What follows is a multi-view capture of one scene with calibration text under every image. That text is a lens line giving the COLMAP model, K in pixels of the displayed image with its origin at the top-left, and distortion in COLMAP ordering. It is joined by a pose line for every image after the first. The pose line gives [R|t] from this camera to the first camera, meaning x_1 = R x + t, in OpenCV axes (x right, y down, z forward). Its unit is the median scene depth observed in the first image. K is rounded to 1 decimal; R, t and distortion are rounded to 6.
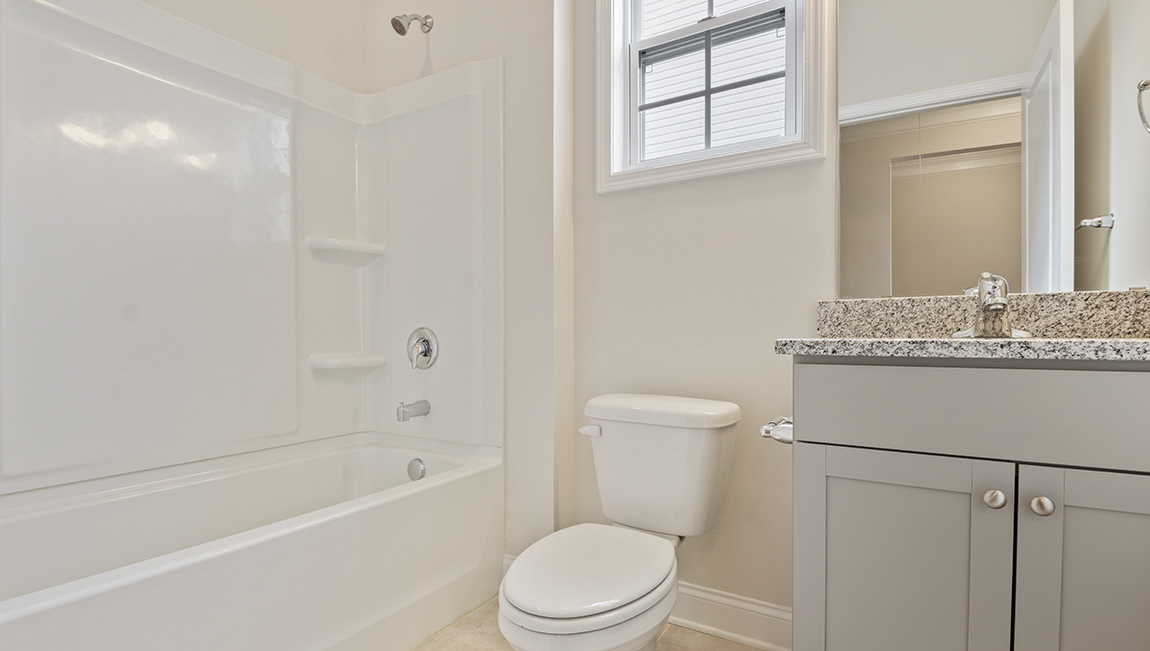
lens RADIAL K [[683.0, 0, 575.0], [0, 683.0, 325.5], [0, 0, 1]] dist [0.024584, -0.000832]
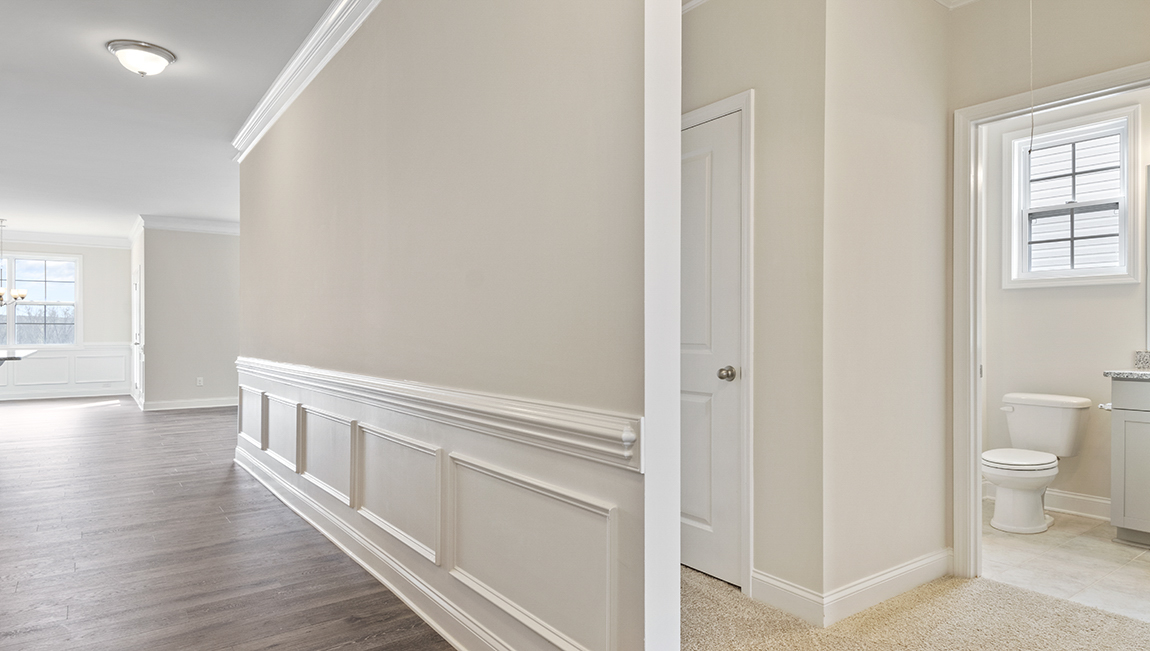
lens RADIAL K [[713.0, 0, 575.0], [0, 713.0, 325.5], [0, 0, 1]] dist [0.031062, -0.000388]
pose [[0.915082, -0.004581, -0.403241, -0.270962], [0.002605, 0.999982, -0.005448, -0.088429], [0.403259, 0.003935, 0.915077, -1.450936]]
